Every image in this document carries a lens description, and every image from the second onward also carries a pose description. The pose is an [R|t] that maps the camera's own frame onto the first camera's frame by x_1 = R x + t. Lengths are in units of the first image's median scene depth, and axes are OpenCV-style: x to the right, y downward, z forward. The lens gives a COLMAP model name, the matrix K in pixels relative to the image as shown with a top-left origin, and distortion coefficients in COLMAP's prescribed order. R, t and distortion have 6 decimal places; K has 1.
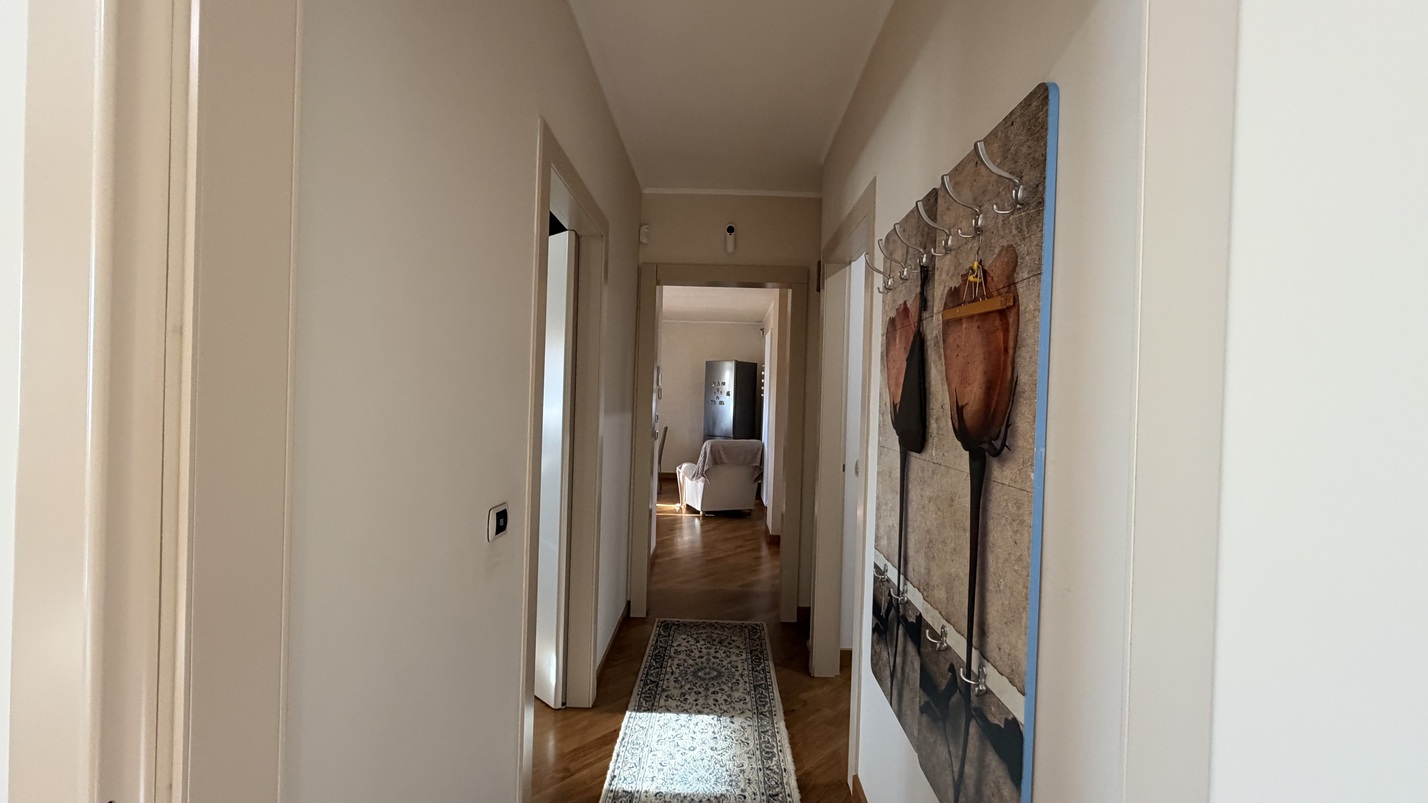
lens RADIAL K [[569.7, 0, 710.2], [0, 569.7, 401.0], [0, 0, 1]] dist [0.000706, -0.000286]
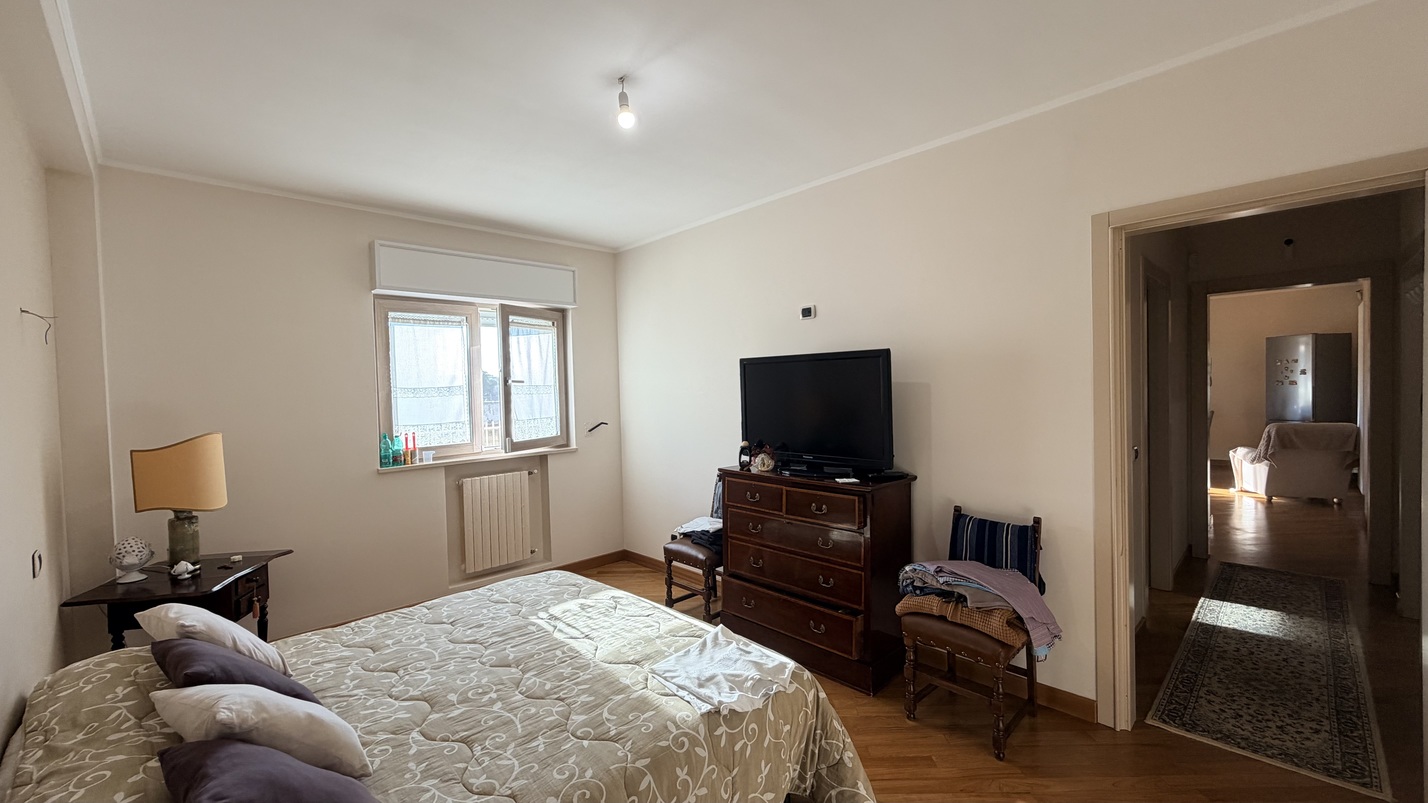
lens RADIAL K [[569.7, 0, 710.2], [0, 569.7, 401.0], [0, 0, 1]] dist [0.000706, -0.000286]
pose [[0.706465, -0.031944, -0.707027, 0.007567], [0.045615, 0.998959, 0.000445, -0.014885], [0.706276, -0.032566, 0.707187, -0.388064]]
